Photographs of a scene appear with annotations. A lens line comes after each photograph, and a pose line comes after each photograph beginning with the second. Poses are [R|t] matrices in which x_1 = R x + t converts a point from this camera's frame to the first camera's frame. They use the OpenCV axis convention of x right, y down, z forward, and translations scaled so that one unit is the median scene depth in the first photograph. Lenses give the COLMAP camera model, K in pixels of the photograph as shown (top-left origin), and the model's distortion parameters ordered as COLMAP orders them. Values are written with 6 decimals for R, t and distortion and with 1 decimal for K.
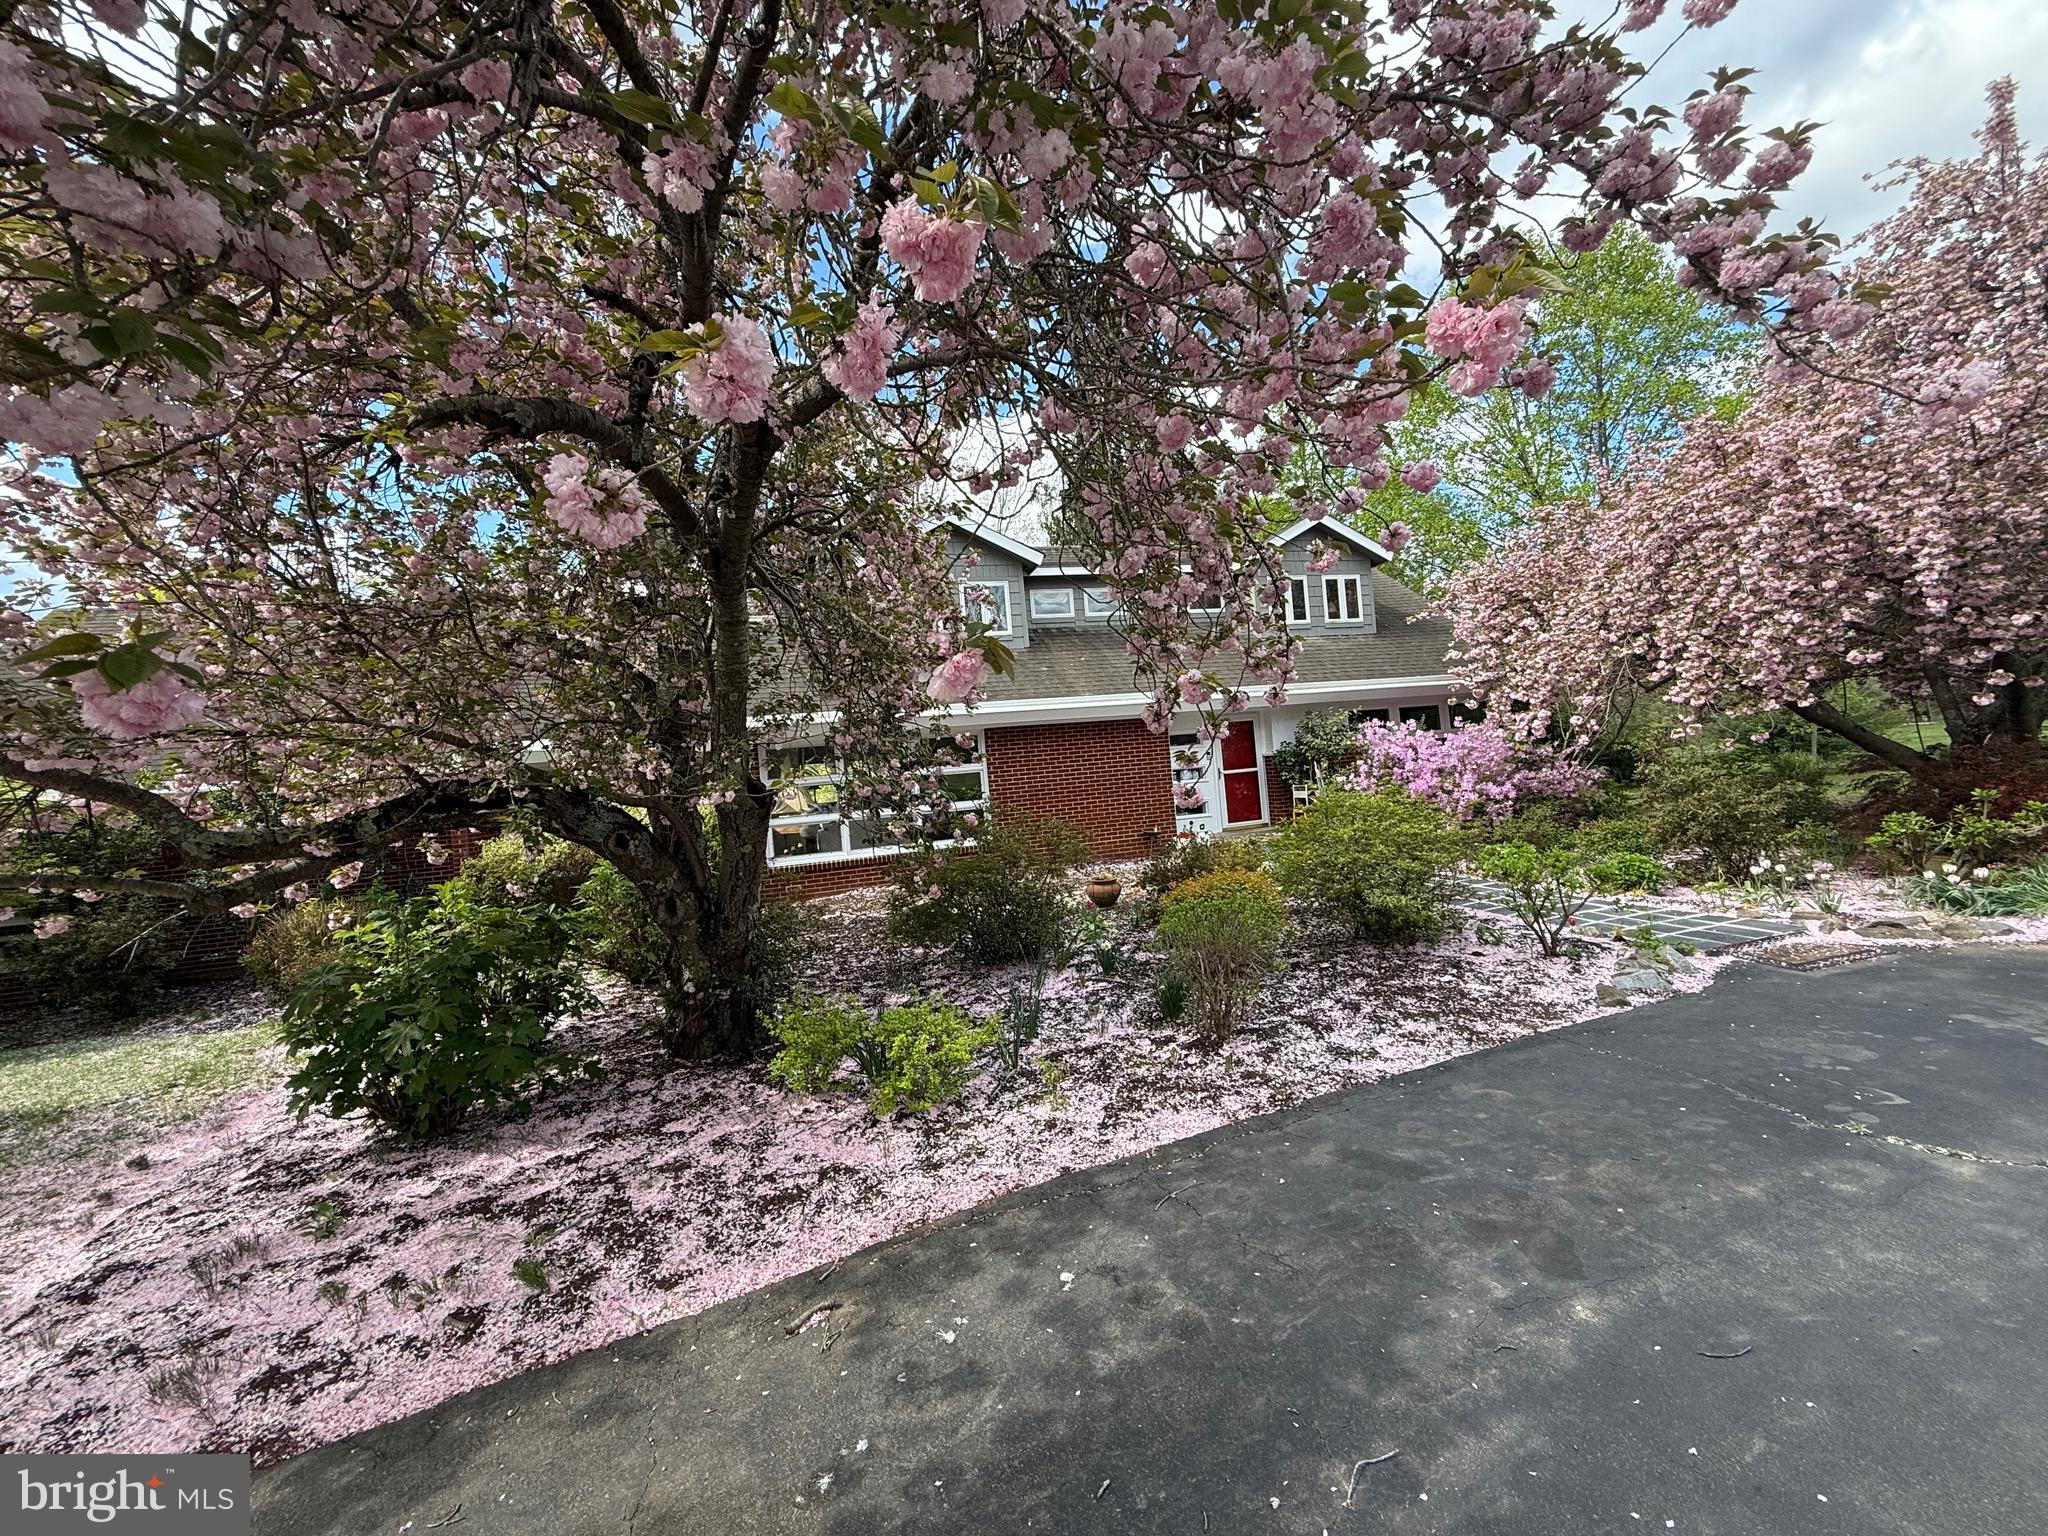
lens RADIAL K [[821.5, 0, 1034.3], [0, 821.5, 757.9], [0, 0, 1]] dist [-0.002589, -0.000541]
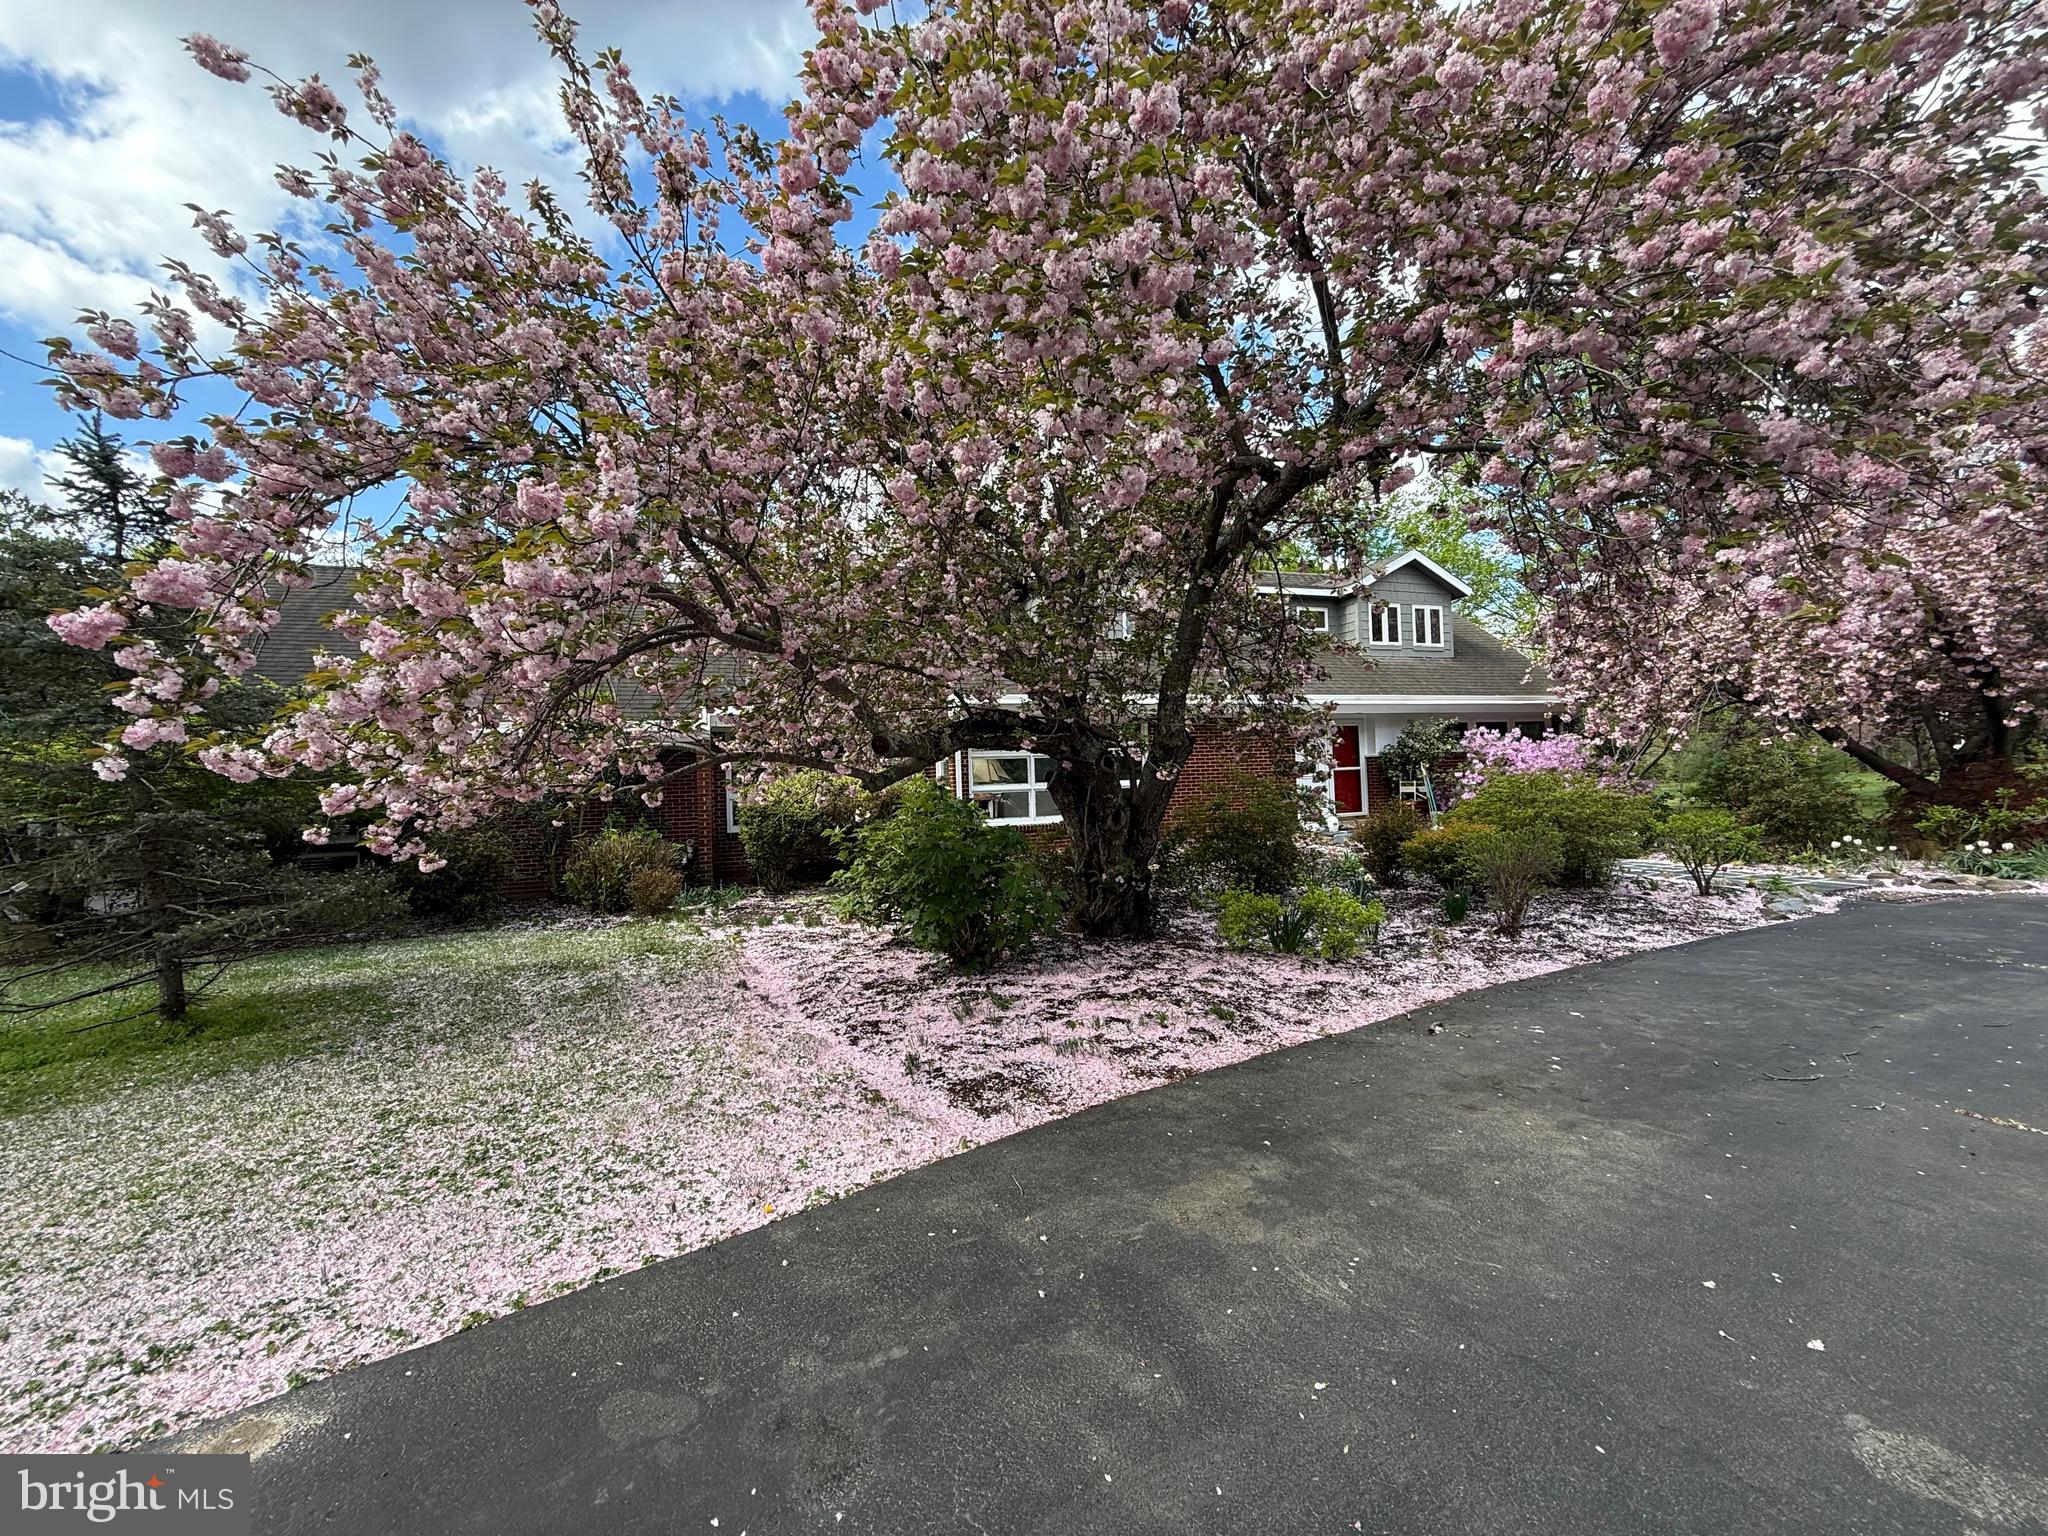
lens RADIAL K [[821.5, 0, 1029.3], [0, 821.5, 762.4], [0, 0, 1]] dist [-0.002589, -0.000541]
pose [[0.997153, 0.051429, 0.055141, -0.353128], [-0.050687, 0.998605, -0.014770, 0.064165], [-0.055824, 0.011933, 0.998369, -0.176237]]
